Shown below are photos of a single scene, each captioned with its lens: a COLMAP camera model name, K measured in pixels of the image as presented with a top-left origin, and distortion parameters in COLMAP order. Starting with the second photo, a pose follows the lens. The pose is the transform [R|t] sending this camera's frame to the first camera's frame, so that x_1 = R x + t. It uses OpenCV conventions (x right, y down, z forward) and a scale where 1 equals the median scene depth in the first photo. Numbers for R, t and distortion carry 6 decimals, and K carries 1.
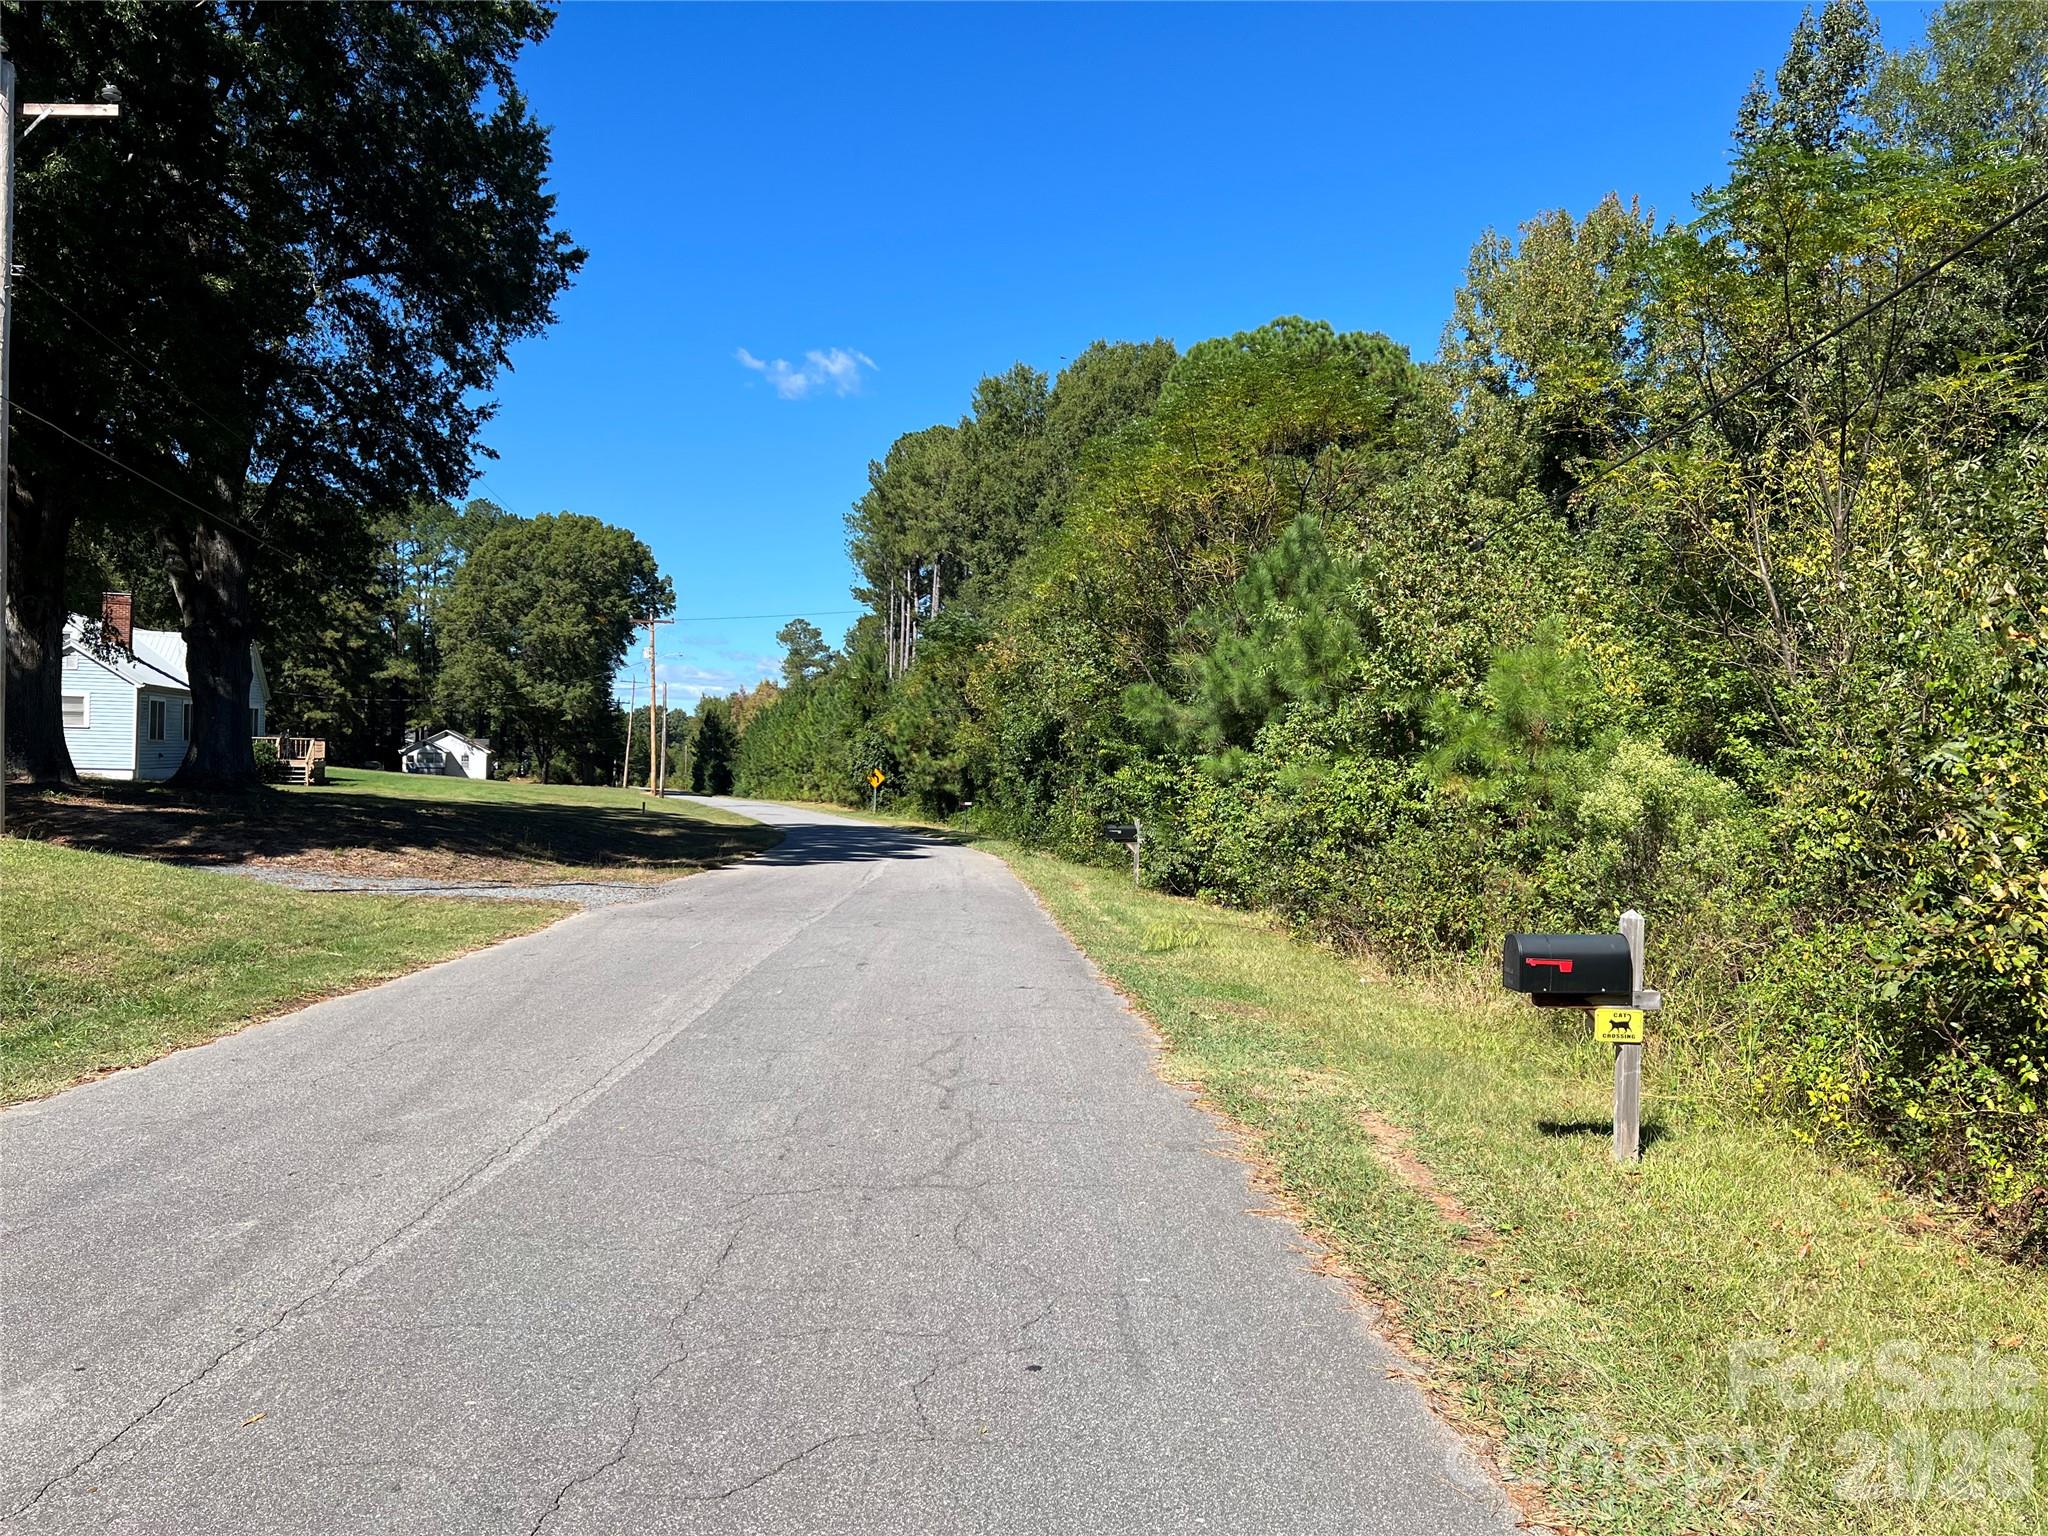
lens RADIAL K [[1534.2, 0, 1027.0], [0, 1534.2, 766.7], [0, 0, 1]] dist [0.009379, -0.009463]
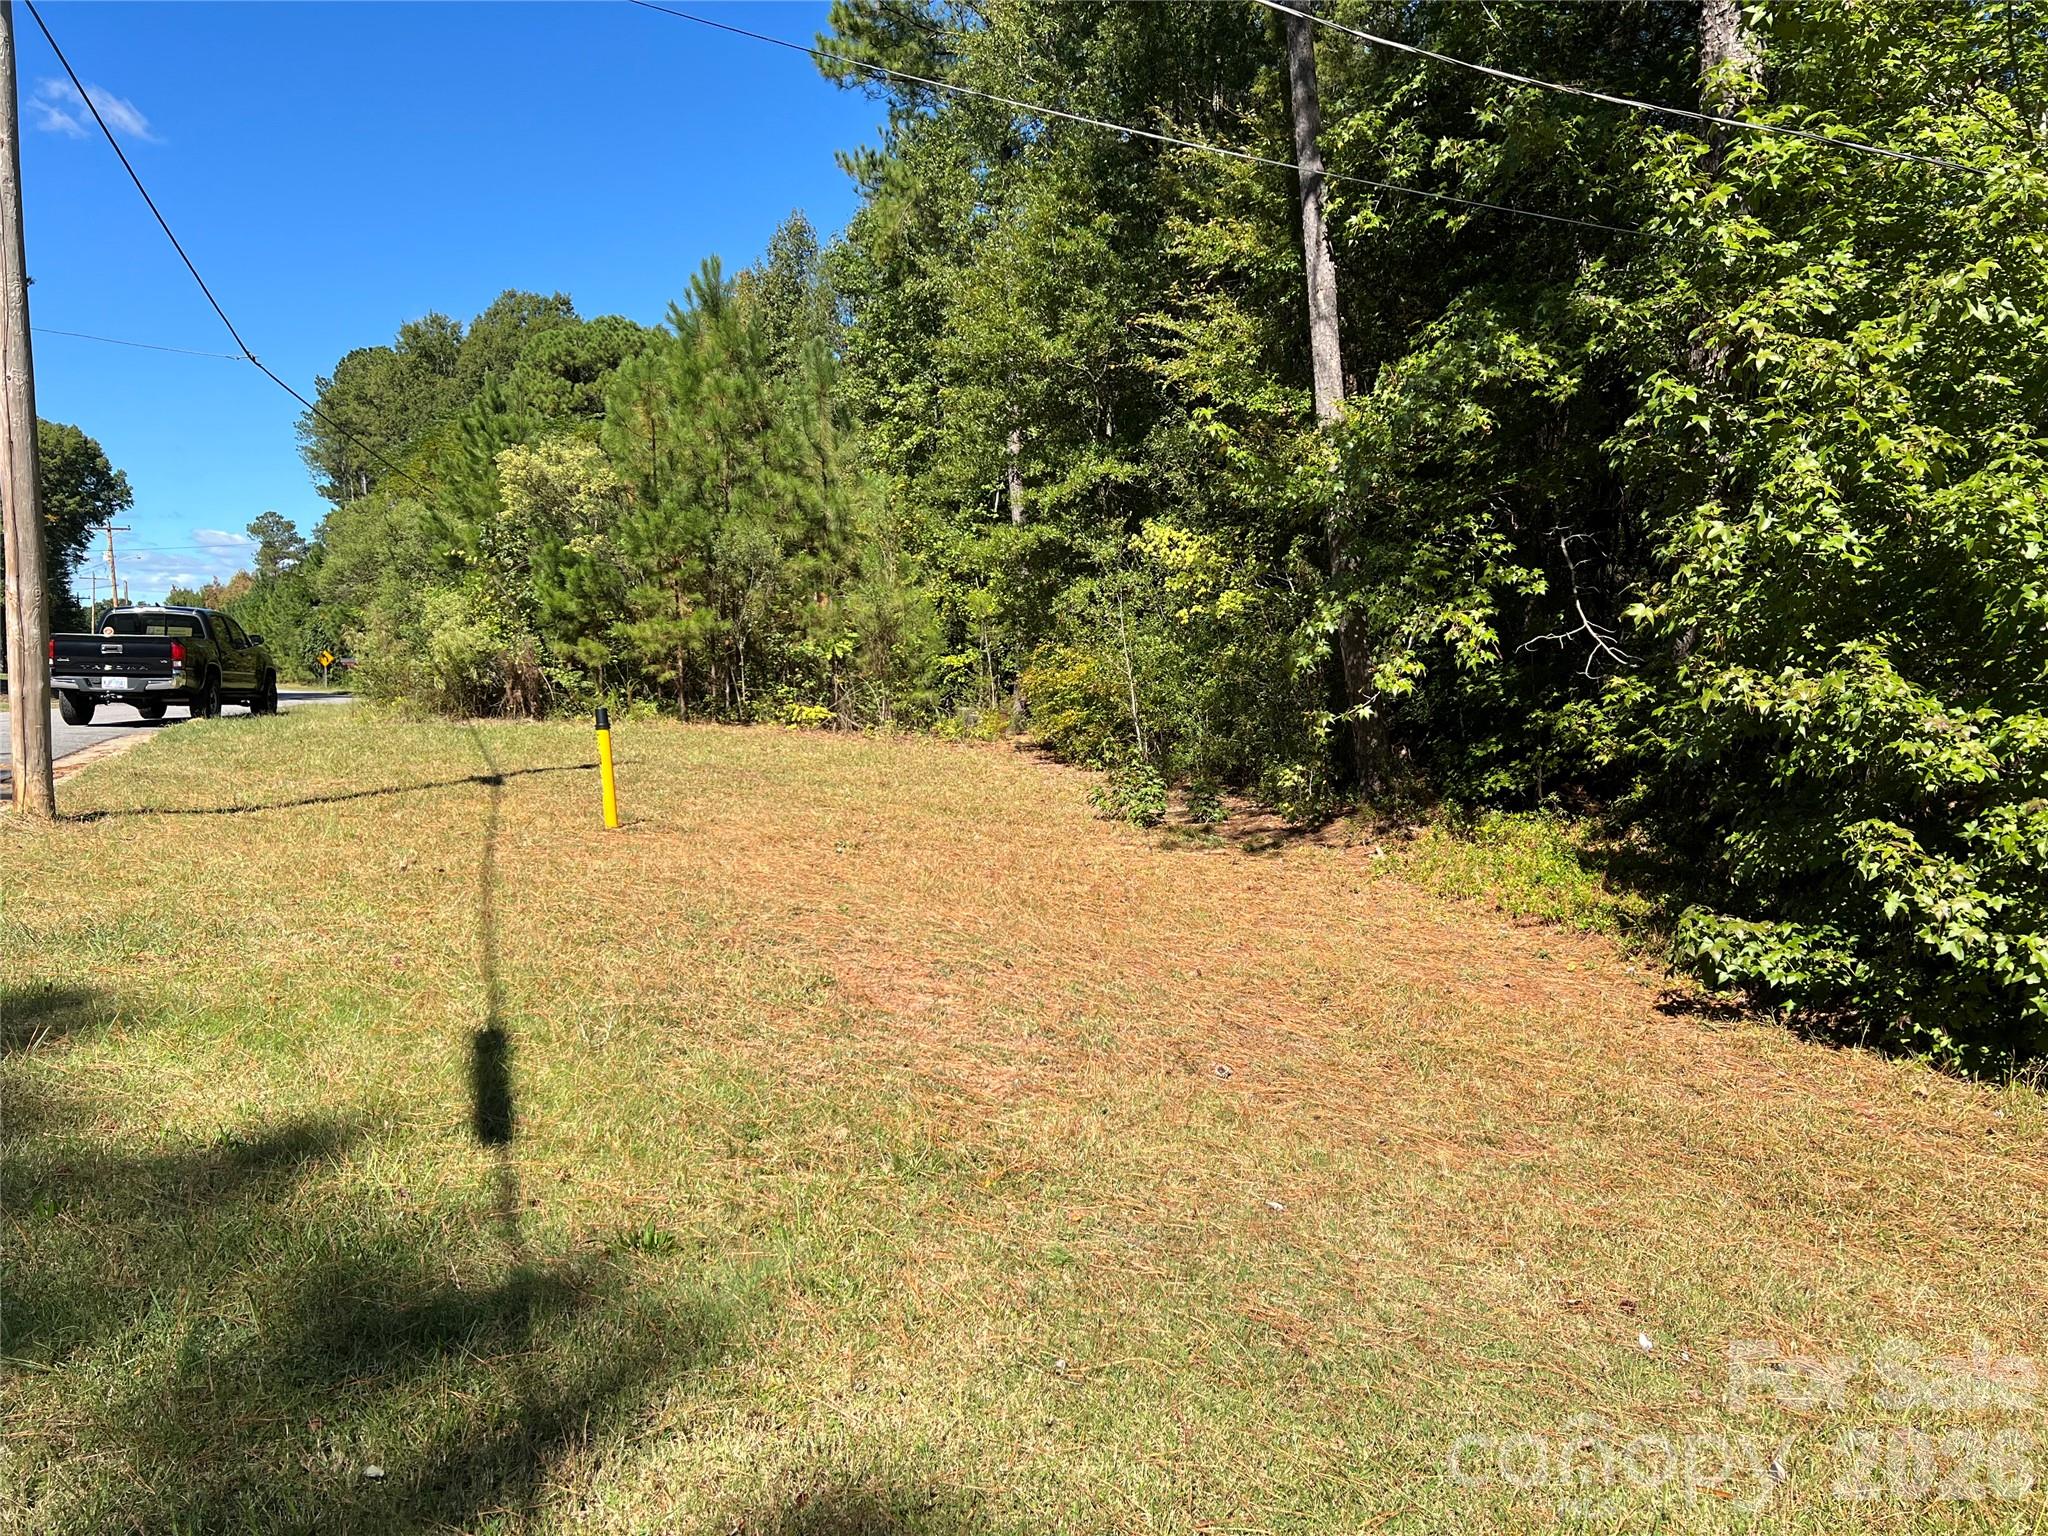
lens RADIAL K [[1534.2, 0, 1018.4], [0, 1534.2, 765.7], [0, 0, 1]] dist [0.009379, -0.009463]
pose [[0.957932, -0.048106, 0.282936, 0.043827], [0.026681, 0.996510, 0.079097, 0.005837], [-0.285754, -0.068221, 0.955872, -0.181862]]
